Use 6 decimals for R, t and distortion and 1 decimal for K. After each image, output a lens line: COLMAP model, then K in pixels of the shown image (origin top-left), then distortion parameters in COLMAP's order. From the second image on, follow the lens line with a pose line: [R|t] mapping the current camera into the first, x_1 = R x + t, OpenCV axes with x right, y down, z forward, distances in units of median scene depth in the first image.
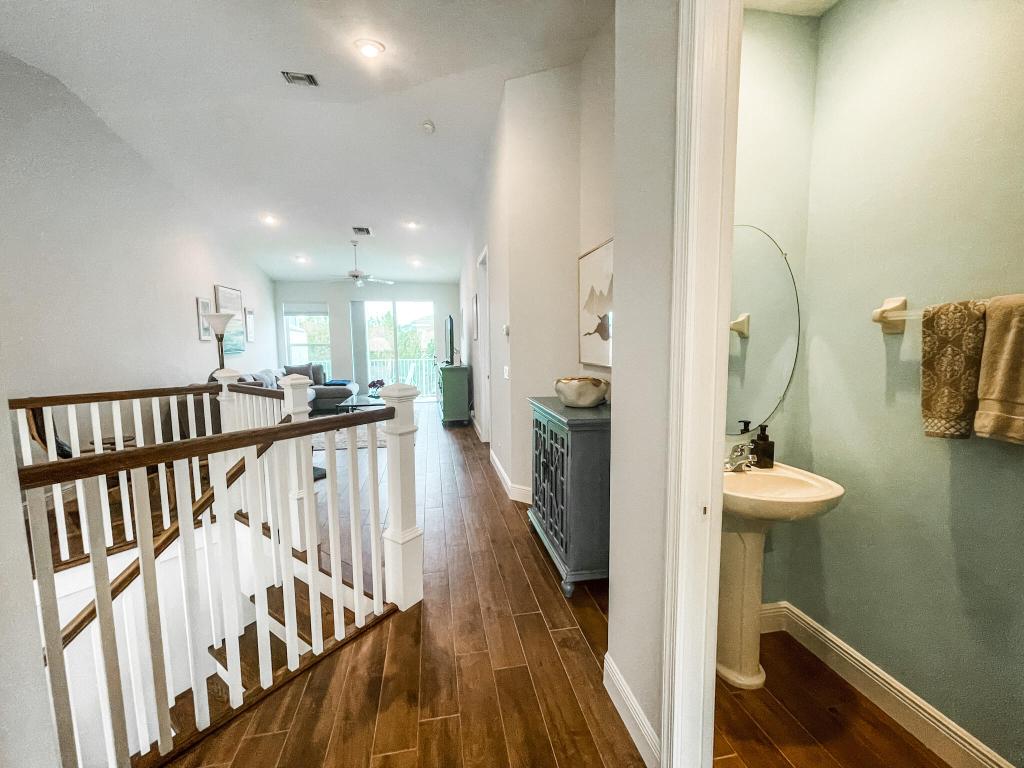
lens RADIAL K [[413.3, 0, 512.6], [0, 413.3, 383.0], [0, 0, 1]] dist [-0.000841, -0.000175]
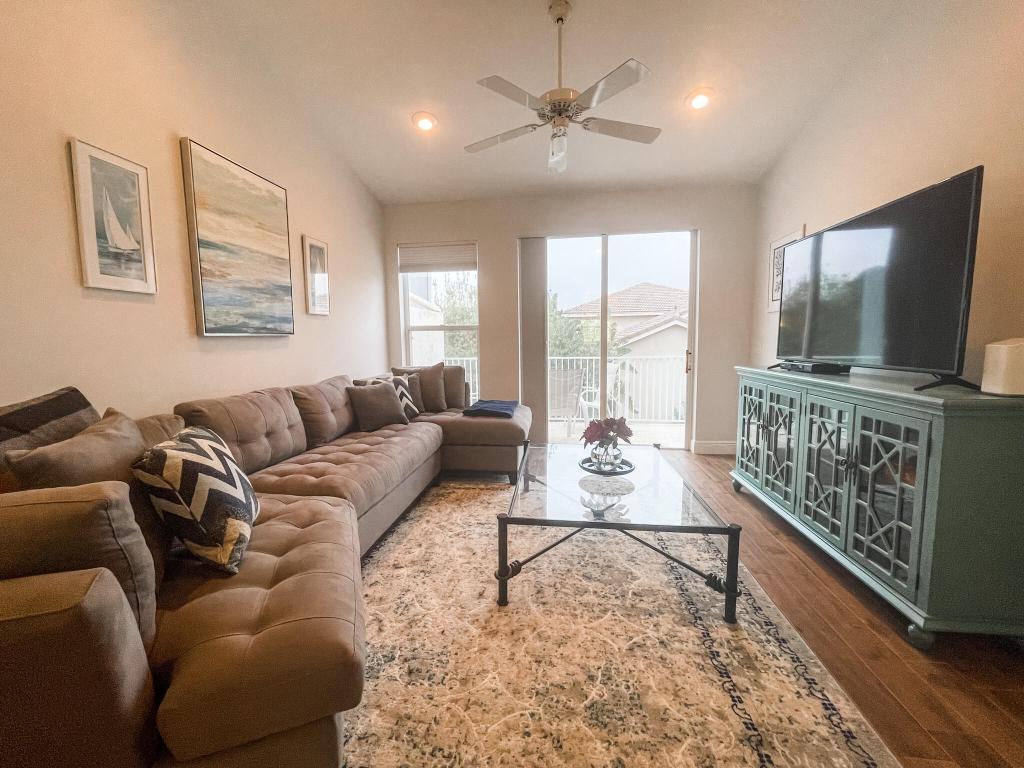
lens RADIAL K [[413.3, 0, 503.9], [0, 413.3, 385.1], [0, 0, 1]] dist [-0.000841, -0.000175]
pose [[0.941400, 0.037347, -0.335217, -0.253714], [-0.032940, 0.999280, 0.018826, -0.033953], [0.335679, -0.006681, 0.941953, 0.563125]]
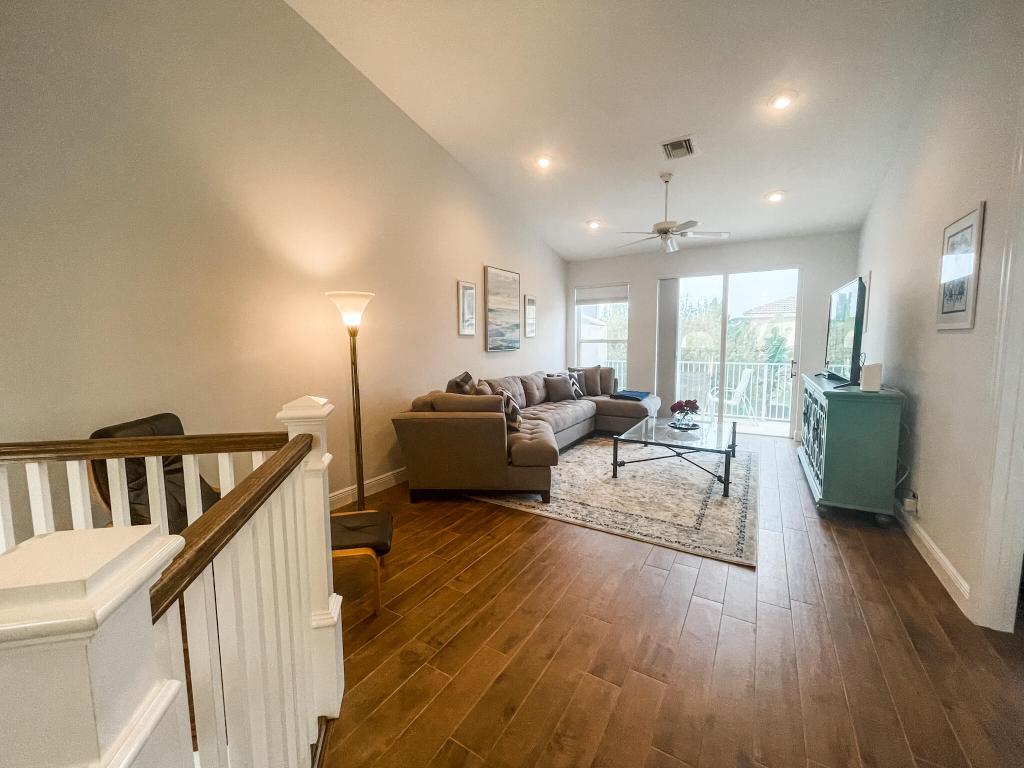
lens RADIAL K [[413.3, 0, 507.3], [0, 413.3, 380.5], [0, 0, 1]] dist [-0.000841, -0.000175]
pose [[0.732445, 0.070804, -0.677134, -0.098609], [-0.067836, 0.997218, 0.030896, -0.032364], [0.677438, 0.023304, 0.735211, 0.330618]]
